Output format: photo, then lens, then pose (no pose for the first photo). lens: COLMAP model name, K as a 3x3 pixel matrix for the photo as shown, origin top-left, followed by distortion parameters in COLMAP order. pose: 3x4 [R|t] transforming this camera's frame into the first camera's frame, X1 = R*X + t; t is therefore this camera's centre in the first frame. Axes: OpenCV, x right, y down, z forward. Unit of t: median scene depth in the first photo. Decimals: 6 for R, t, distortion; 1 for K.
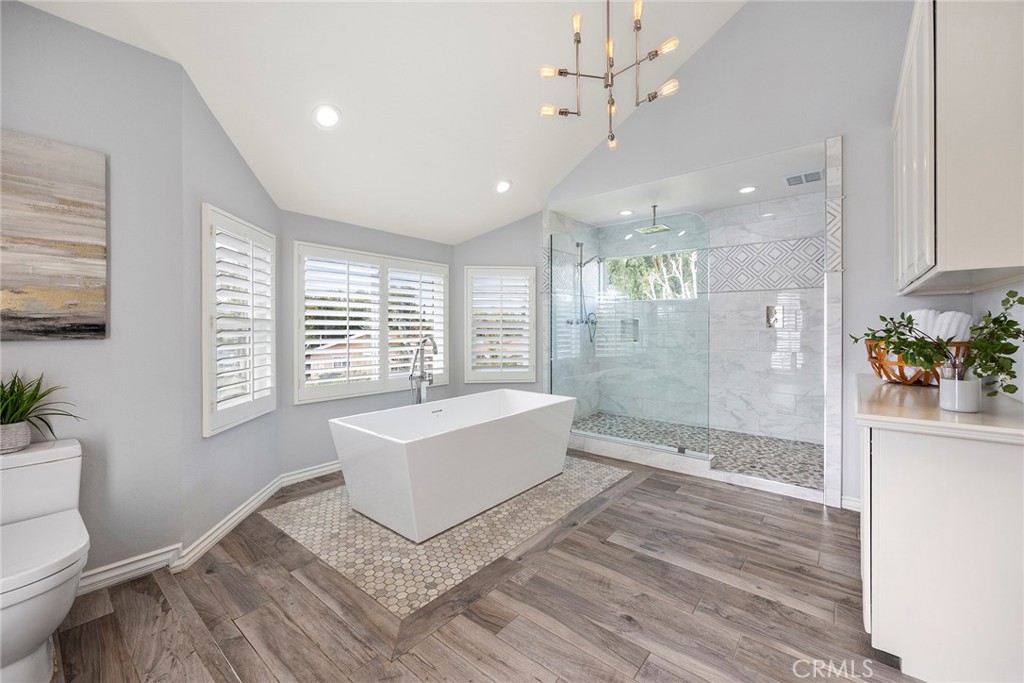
lens RADIAL K [[416.3, 0, 510.3], [0, 416.3, 326.7], [0, 0, 1]] dist [-0.003067, -0.000013]
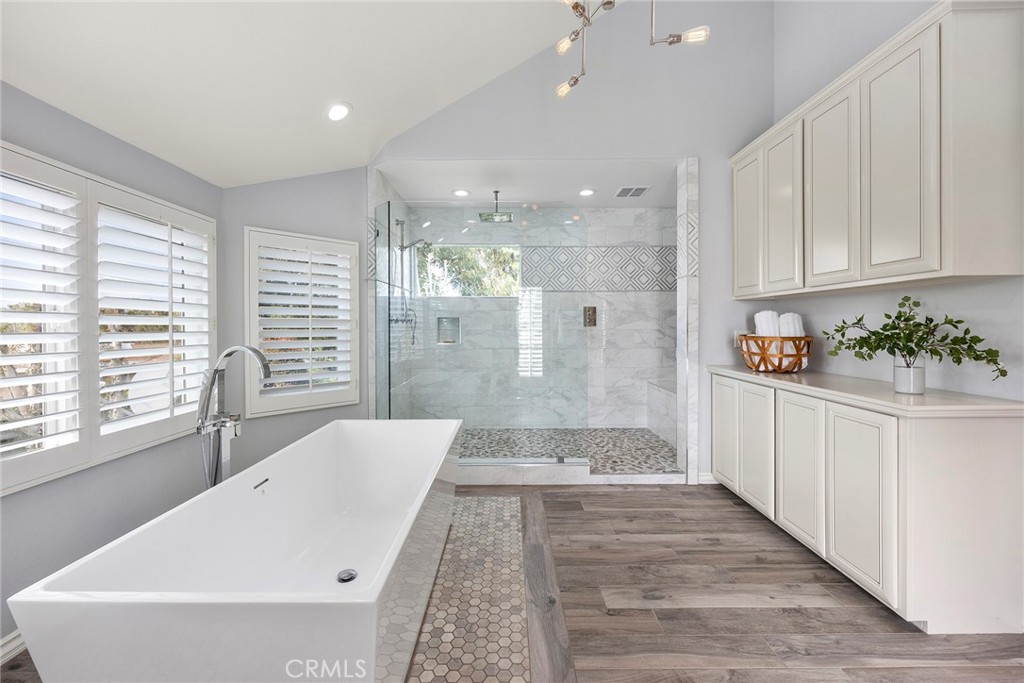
lens RADIAL K [[416.3, 0, 510.3], [0, 416.3, 326.7], [0, 0, 1]] dist [-0.003067, -0.000013]
pose [[0.763489, -0.002343, 0.645817, -0.284654], [0.002572, 0.999997, 0.000588, 0.002226], [-0.645816, 0.001212, 0.763492, 0.394797]]
